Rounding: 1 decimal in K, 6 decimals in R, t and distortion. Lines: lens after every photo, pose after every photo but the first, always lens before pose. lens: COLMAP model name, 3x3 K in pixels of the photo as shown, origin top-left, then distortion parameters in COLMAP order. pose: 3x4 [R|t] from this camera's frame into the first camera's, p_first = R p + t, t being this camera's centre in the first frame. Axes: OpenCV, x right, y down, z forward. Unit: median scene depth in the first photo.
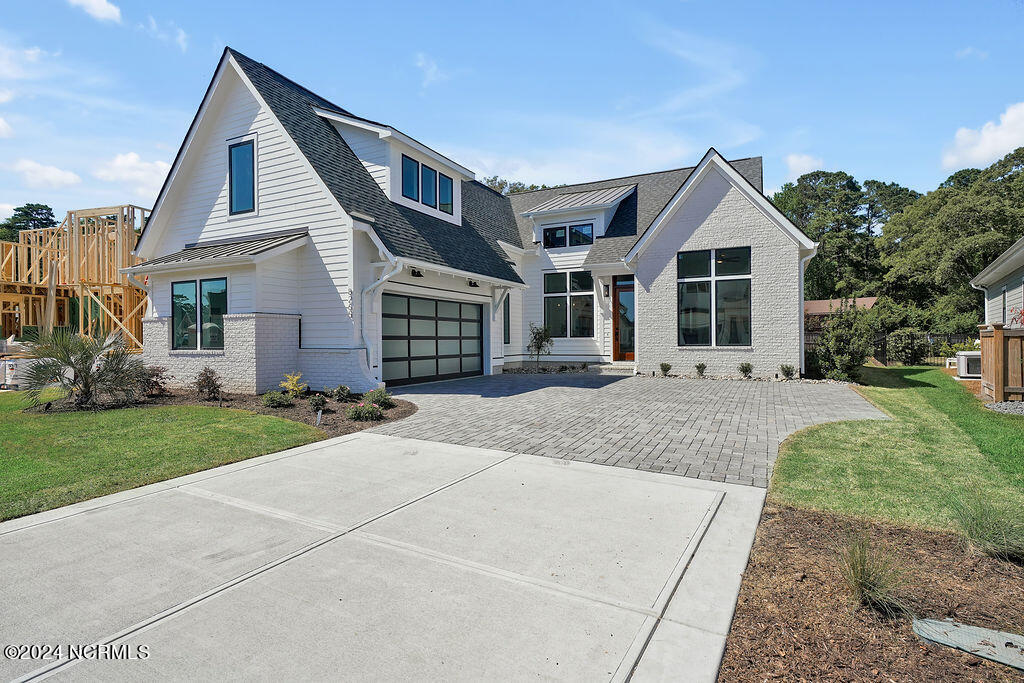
lens RADIAL K [[495.2, 0, 512.4], [0, 495.2, 336.0], [0, 0, 1]] dist [0.012493, 0.000215]
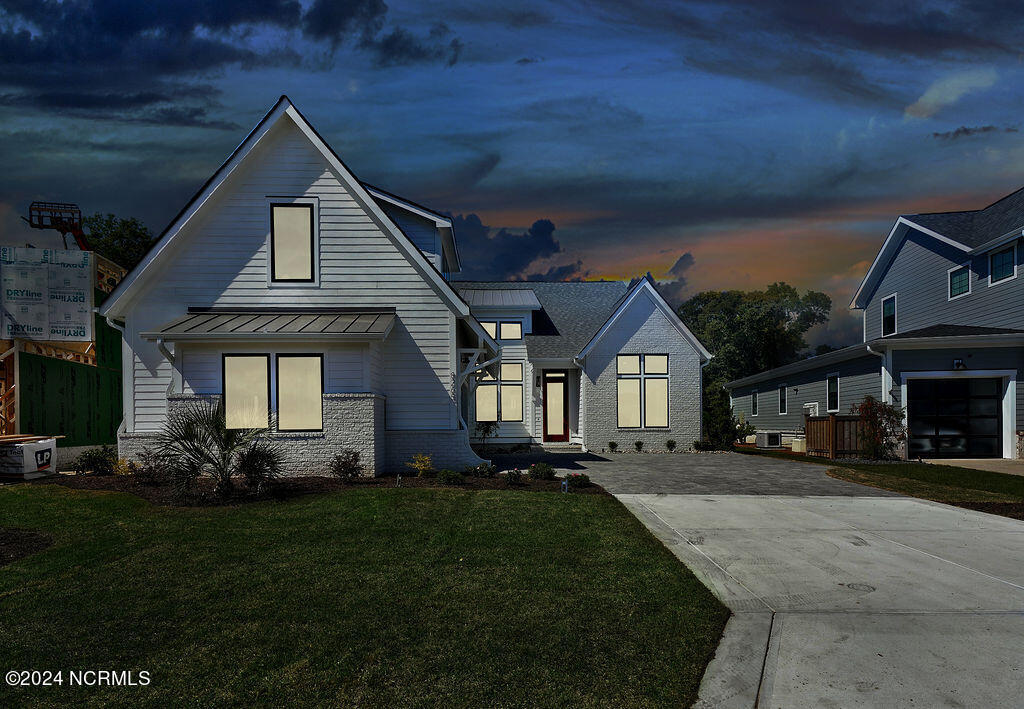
lens RADIAL K [[497.6, 0, 511.9], [0, 497.6, 425.5], [0, 0, 1]] dist [0.001194, 0.000224]
pose [[0.879980, -0.001783, 0.475007, -0.625614], [0.000460, 0.999996, 0.002901, 0.011964], [-0.475011, -0.002334, 0.879977, 0.014842]]
